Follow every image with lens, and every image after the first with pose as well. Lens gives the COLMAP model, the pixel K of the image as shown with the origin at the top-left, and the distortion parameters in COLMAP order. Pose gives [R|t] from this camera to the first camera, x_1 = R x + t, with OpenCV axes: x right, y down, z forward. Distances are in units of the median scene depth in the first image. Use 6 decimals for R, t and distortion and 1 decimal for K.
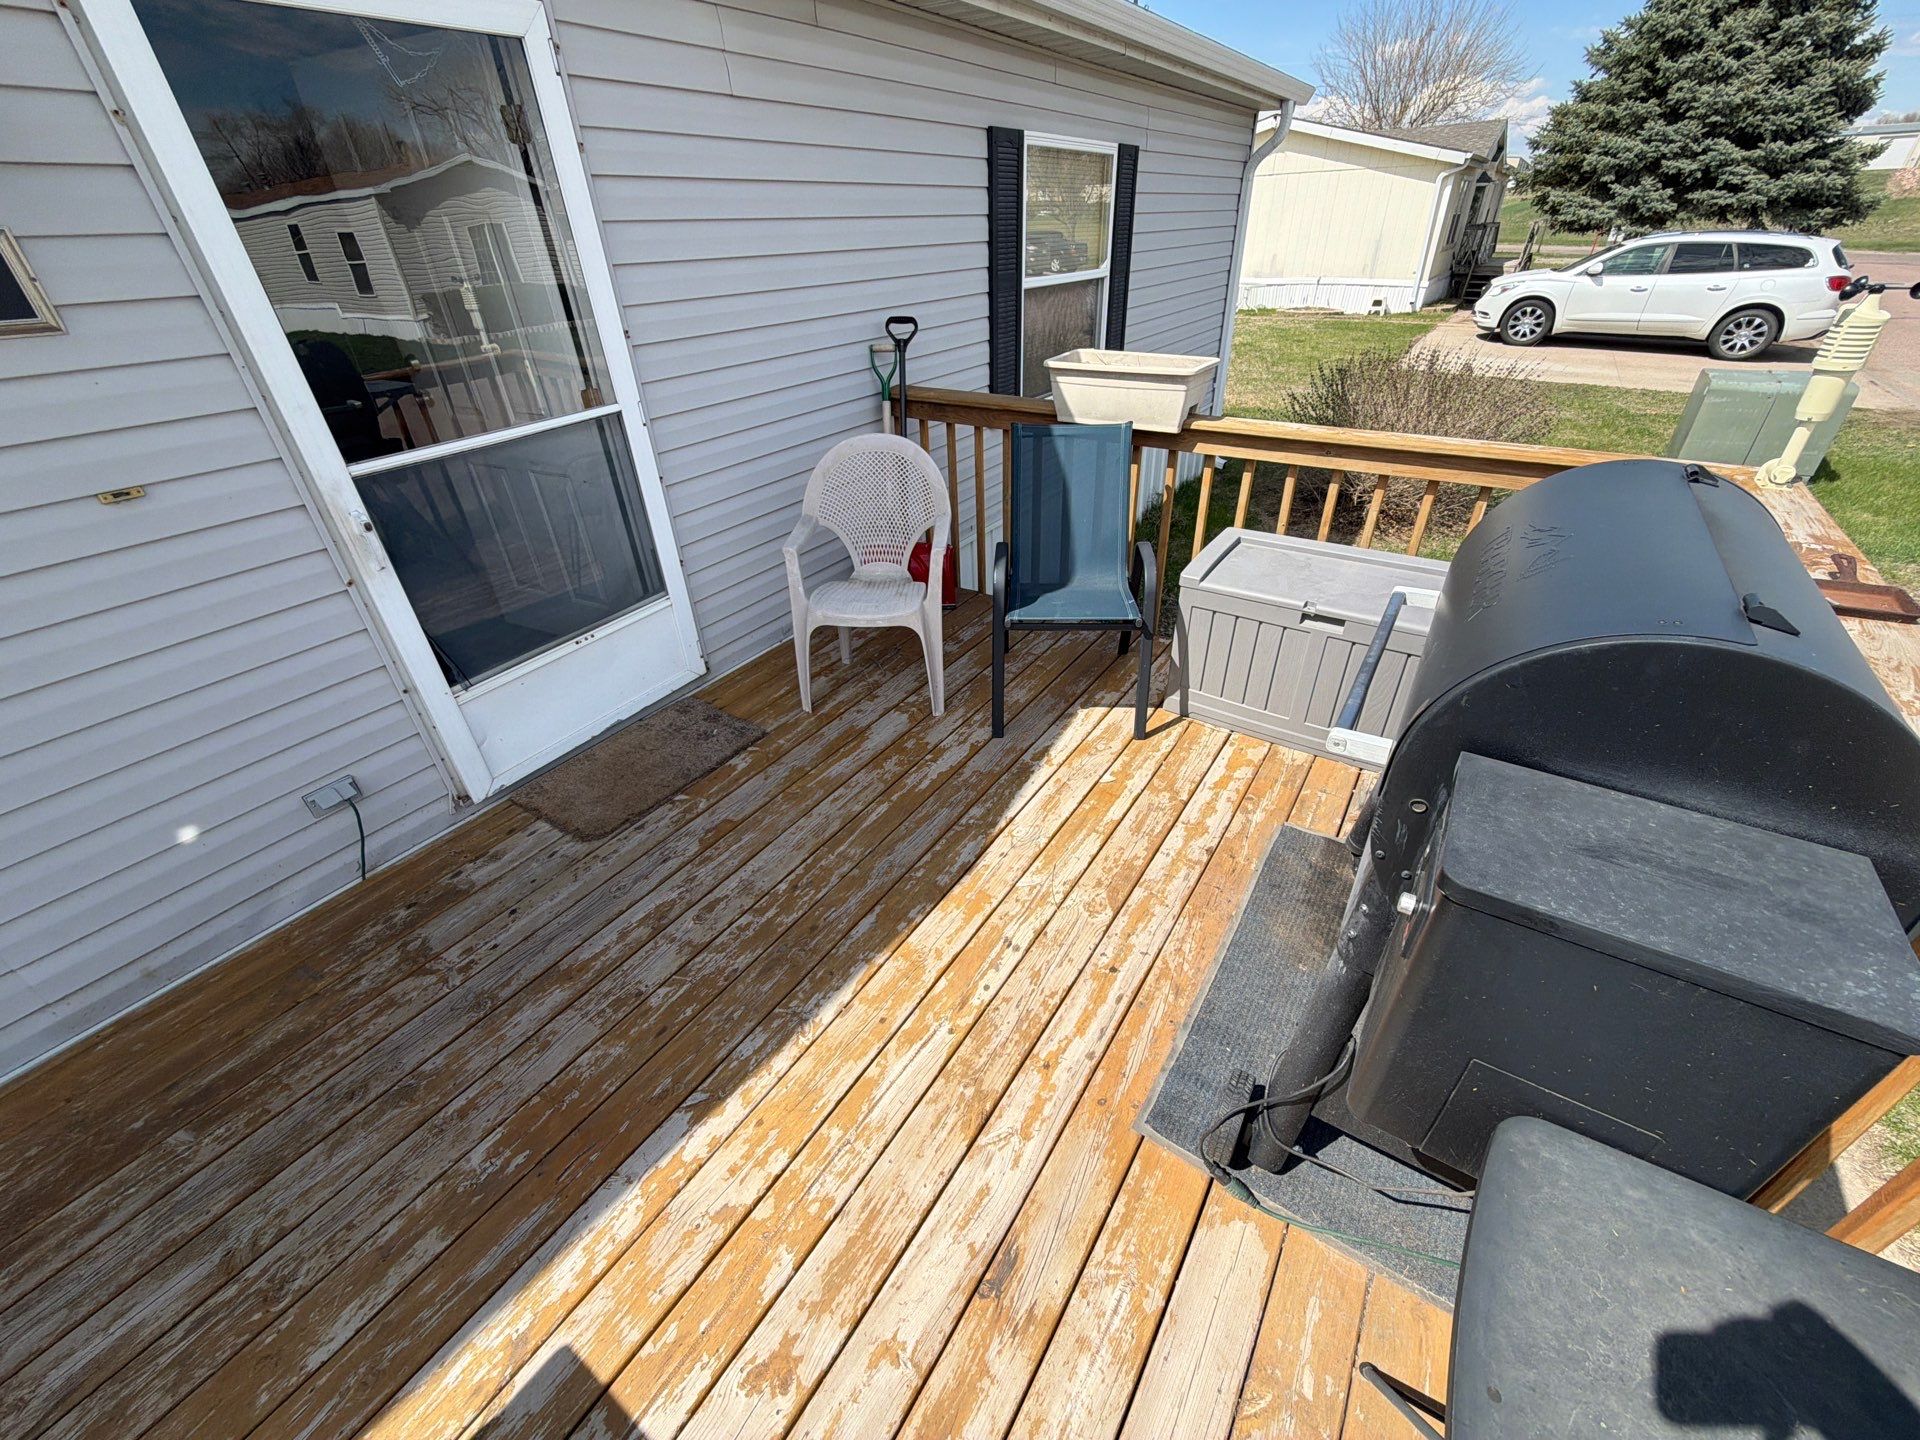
lens RADIAL K [[769.6, 0, 960.0], [0, 769.6, 720.0], [0, 0, 1]] dist [0.003201, -0.000705]
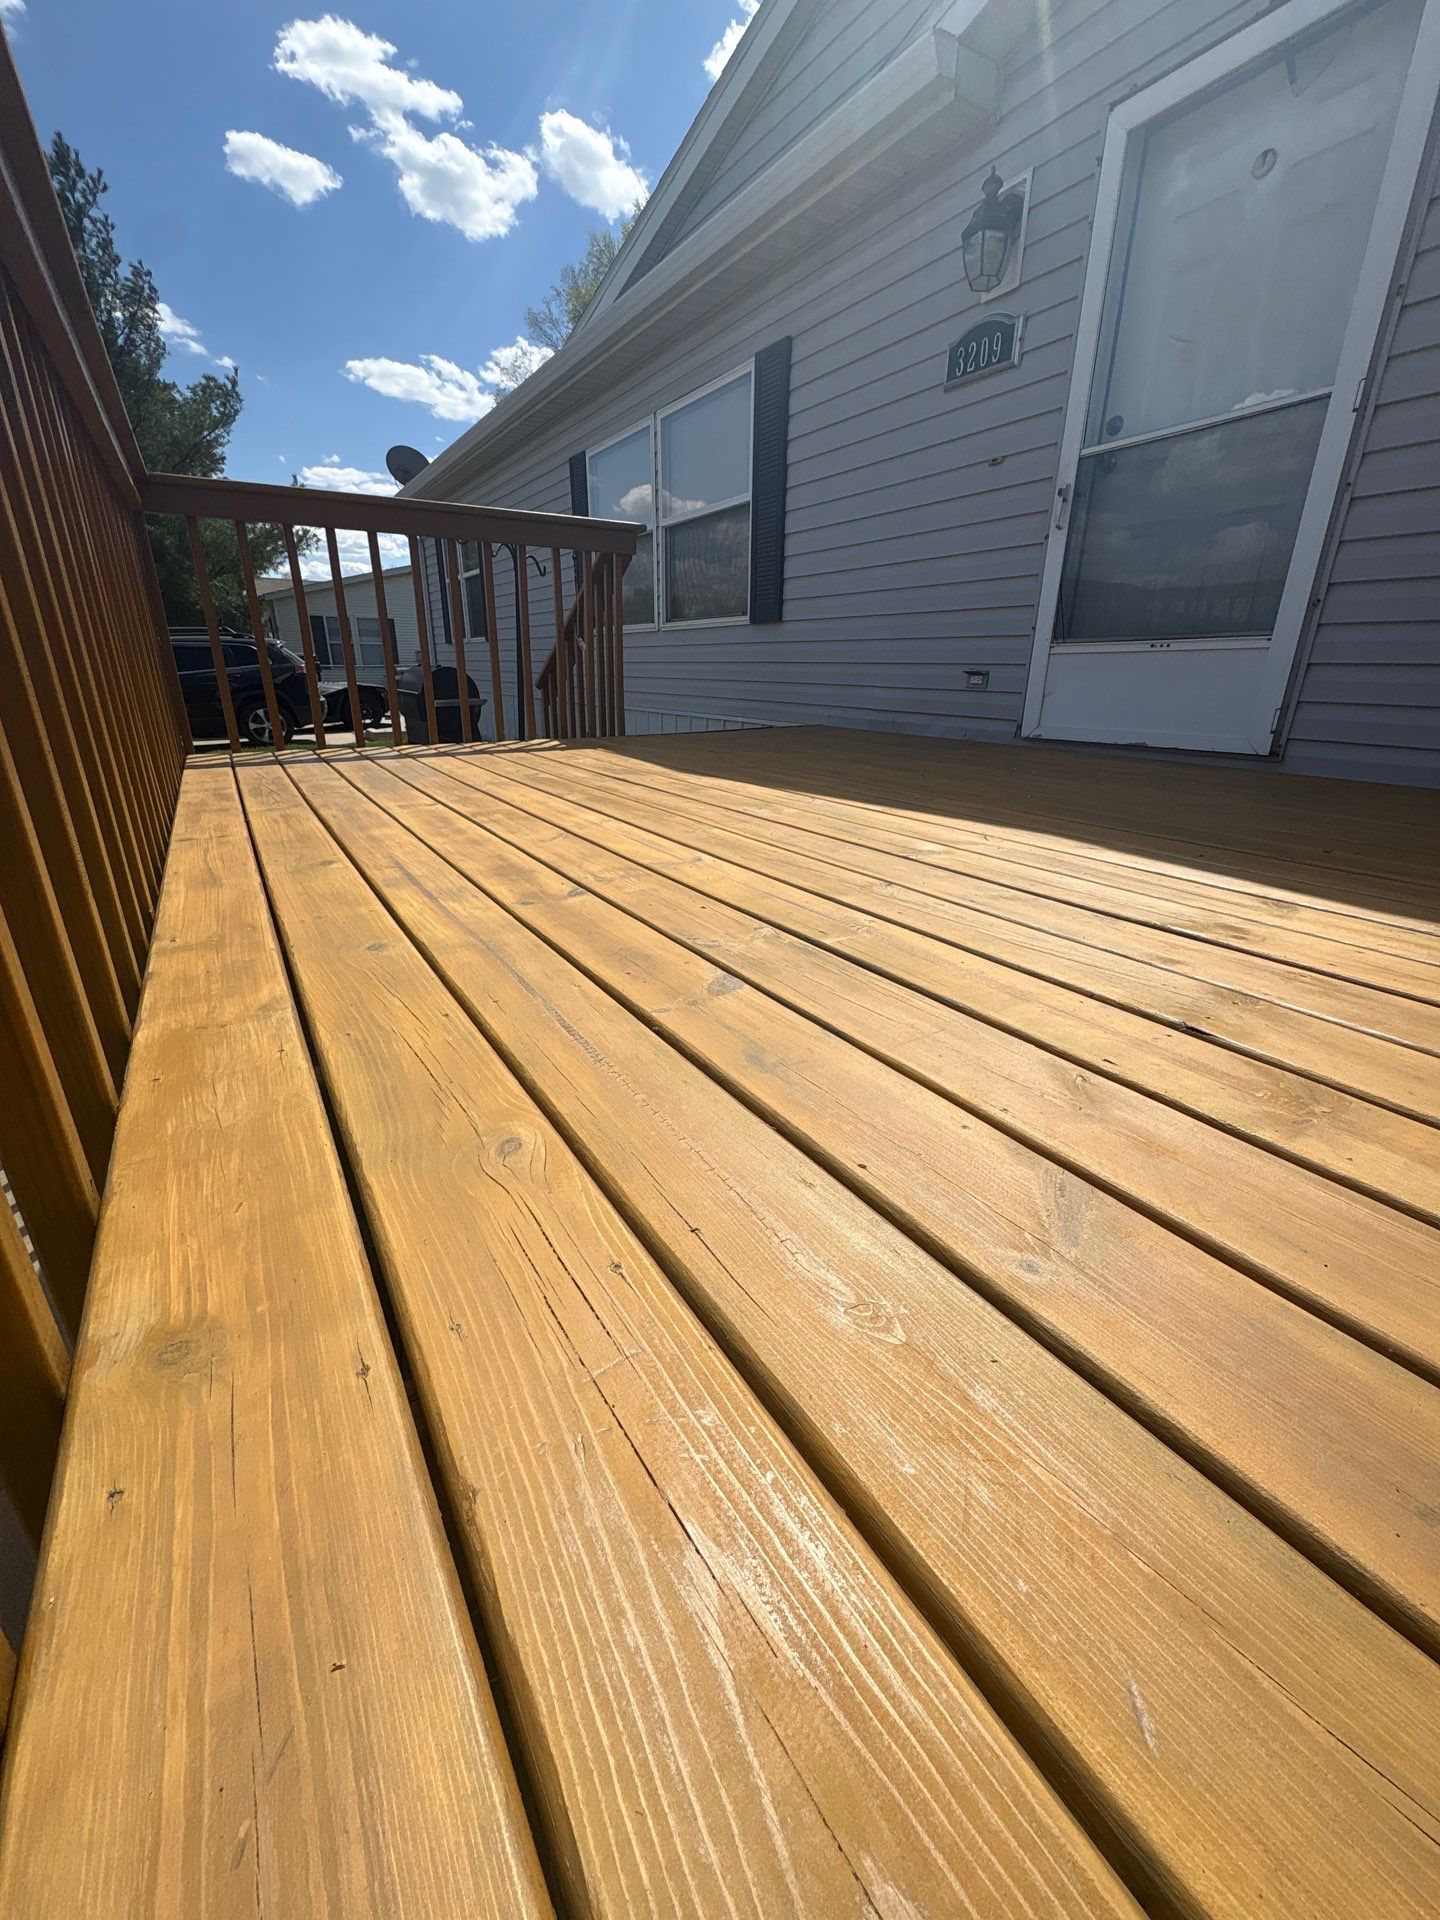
lens RADIAL K [[769.6, 0, 720.0], [0, 769.6, 960.0], [0, 0, 1]] dist [0.003201, -0.000705]
pose [[-0.413609, 0.348741, -0.841016, 0.771730], [-0.494814, 0.689297, 0.529177, -0.066870], [0.764256, 0.635019, -0.112537, 0.899434]]
